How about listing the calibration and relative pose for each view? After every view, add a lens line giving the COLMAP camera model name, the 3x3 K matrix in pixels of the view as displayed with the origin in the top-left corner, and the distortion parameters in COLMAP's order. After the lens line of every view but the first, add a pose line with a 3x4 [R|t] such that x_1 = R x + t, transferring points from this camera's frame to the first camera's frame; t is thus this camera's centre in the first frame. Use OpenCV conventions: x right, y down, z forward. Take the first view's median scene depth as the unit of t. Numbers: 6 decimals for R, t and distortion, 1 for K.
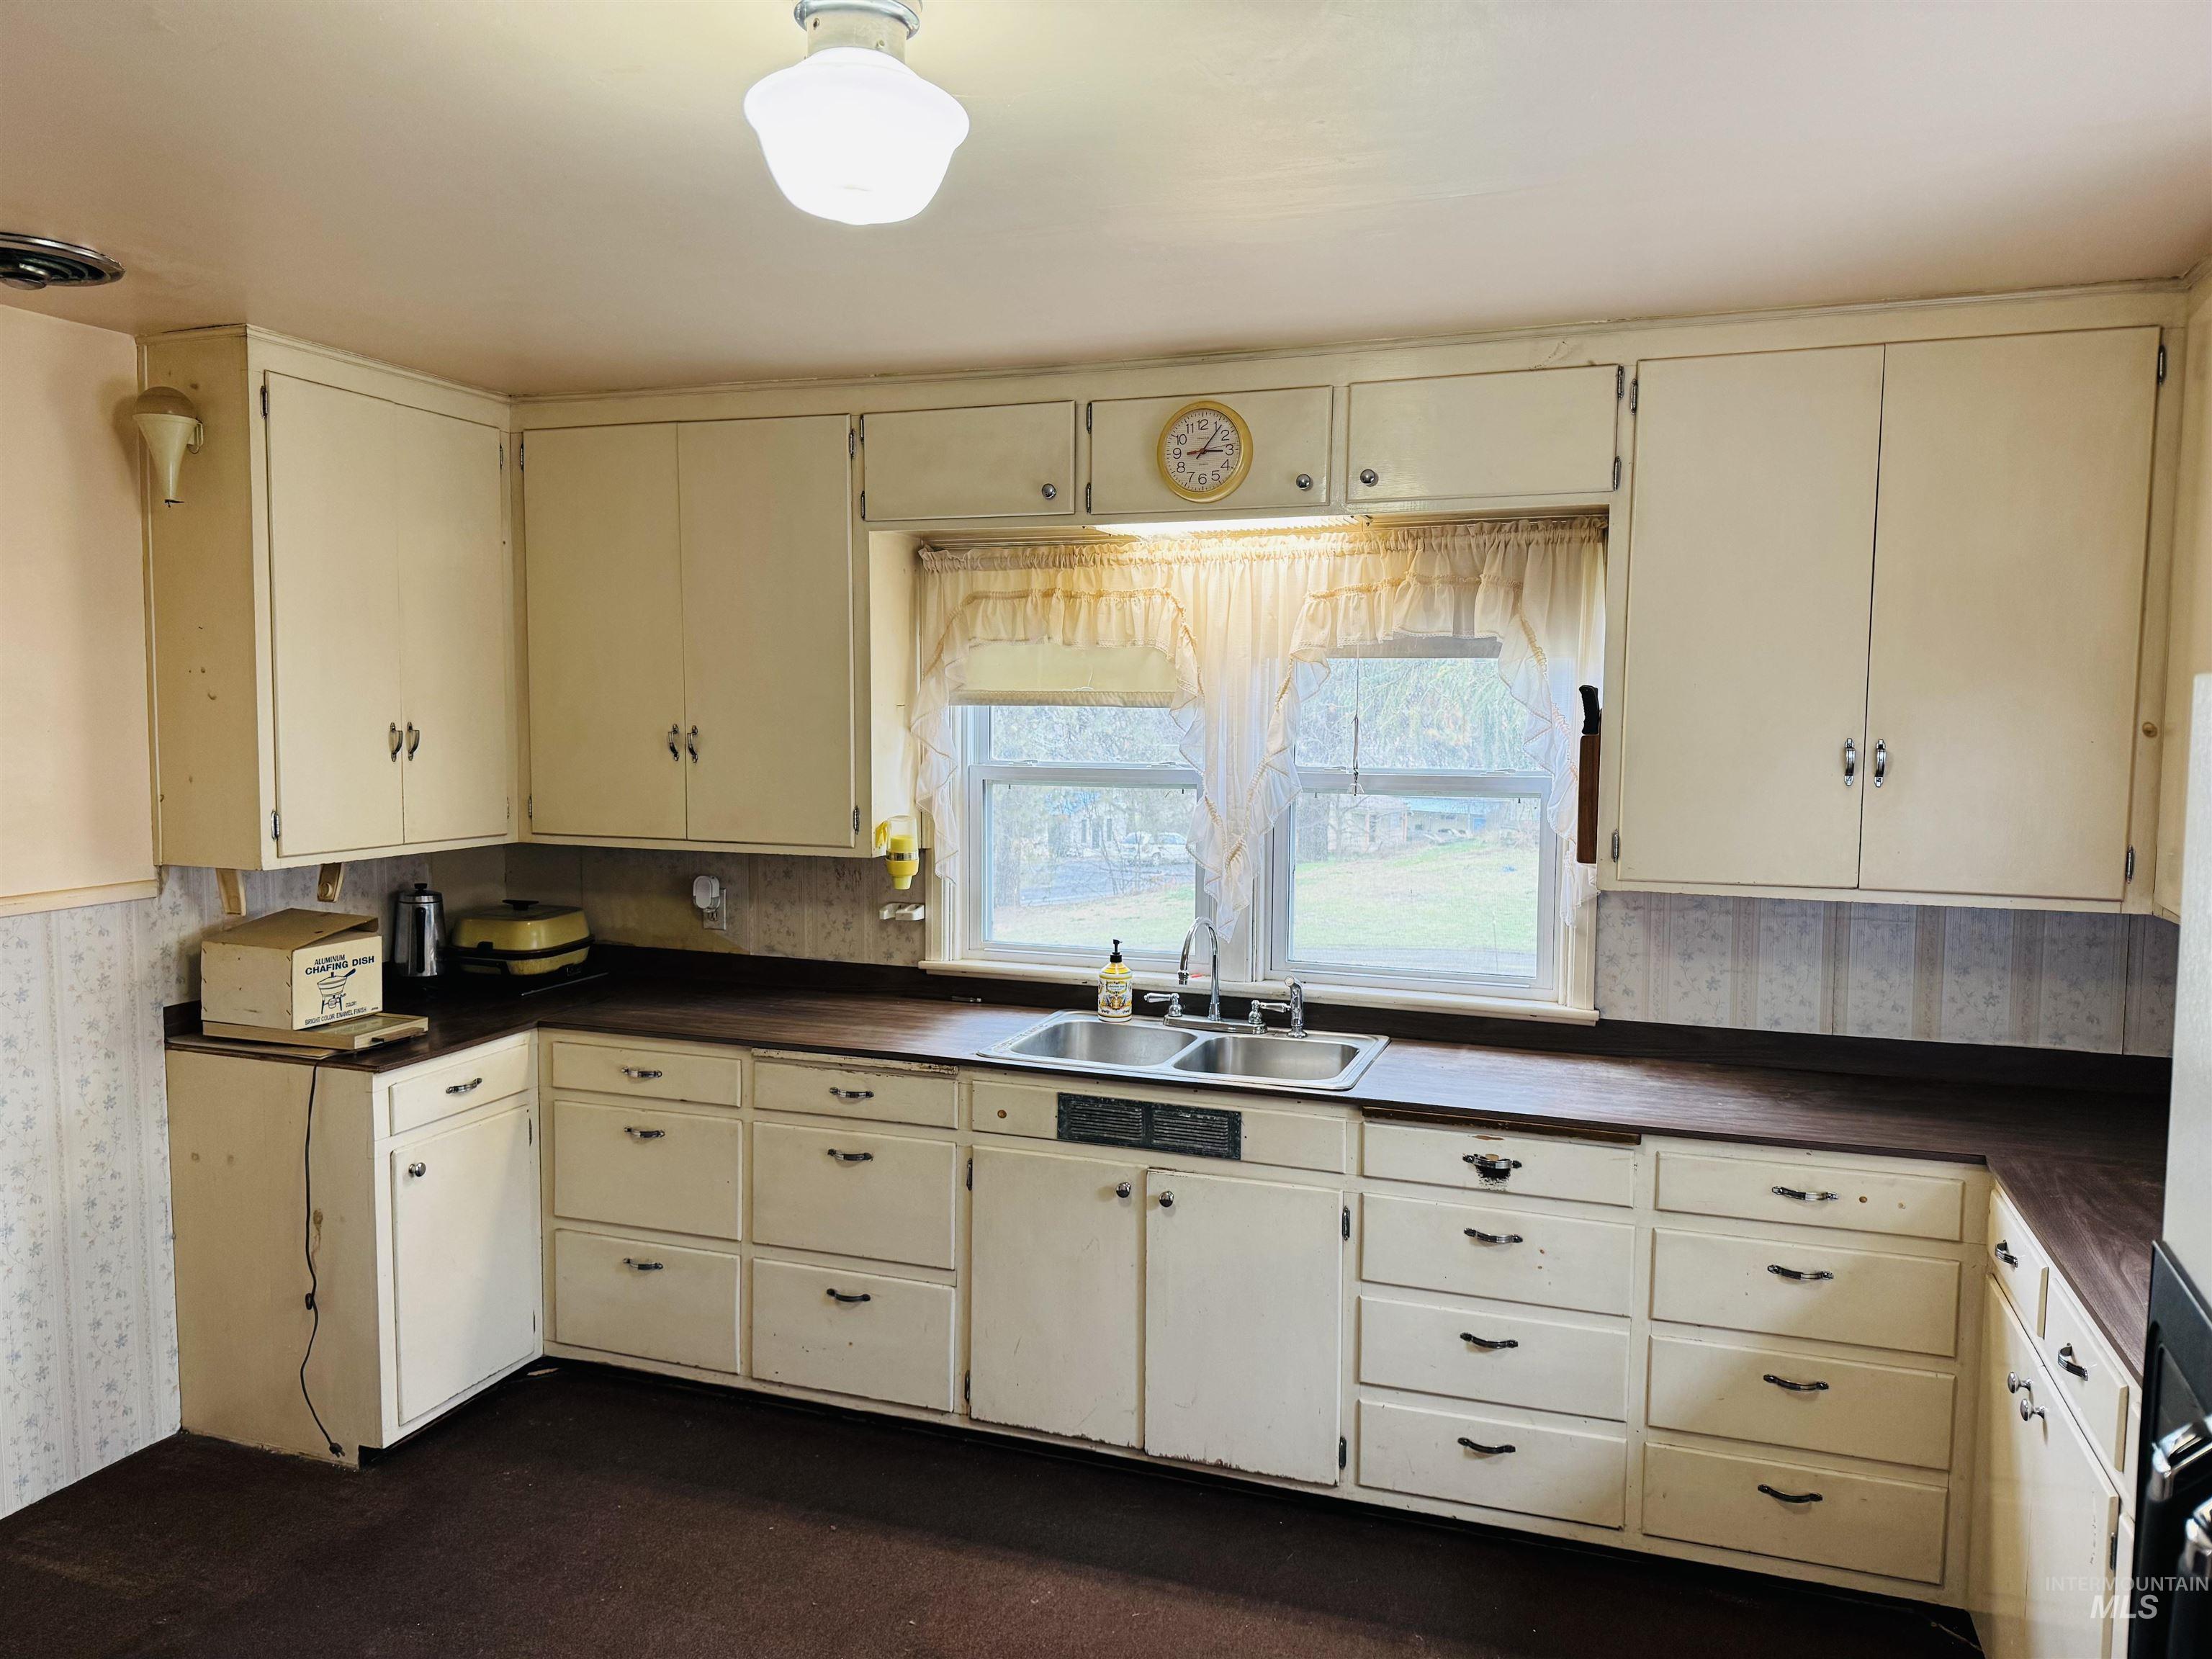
lens RADIAL K [[1548.9, 0, 1106.0], [0, 1548.9, 829.5], [0, 0, 1]] dist [0.155173, -0.265468]
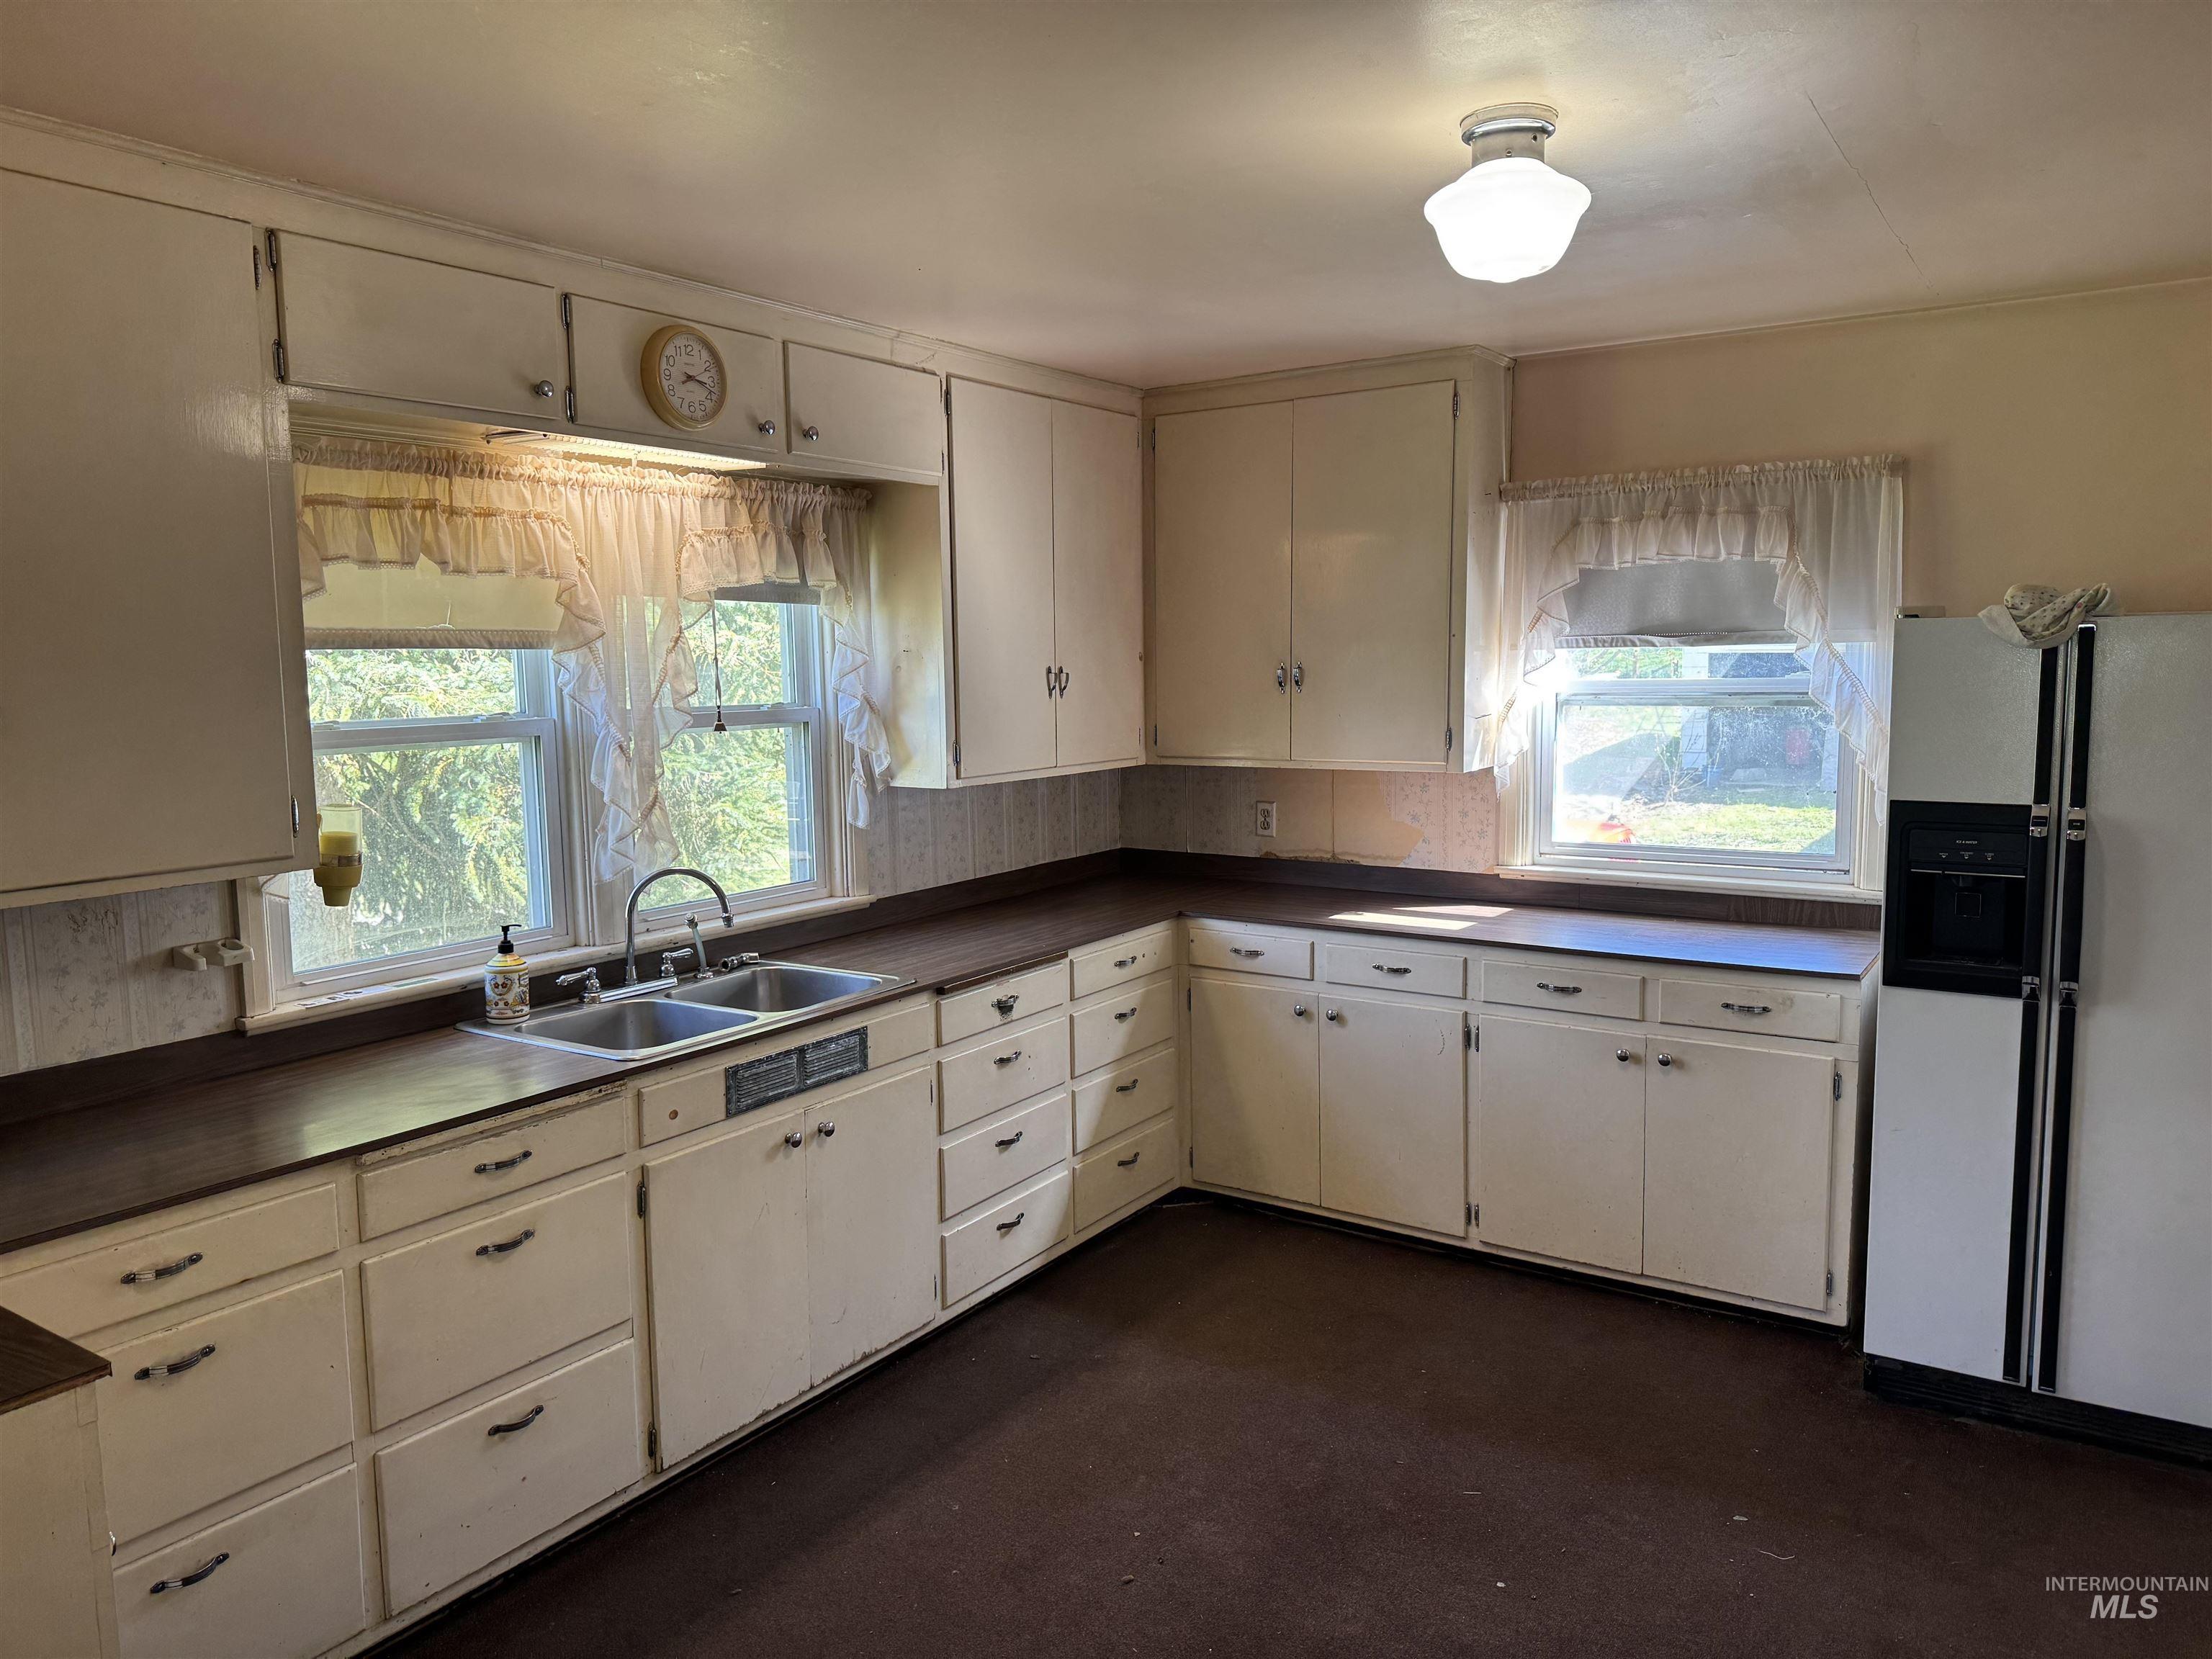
lens RADIAL K [[1548.9, 0, 1106.0], [0, 1548.9, 829.5], [0, 0, 1]] dist [0.155173, -0.265468]
pose [[0.237813, -0.121321, 0.963704, -0.822812], [0.092024, 0.990520, 0.101988, -0.042810], [-0.966942, 0.064430, 0.246723, 0.524129]]
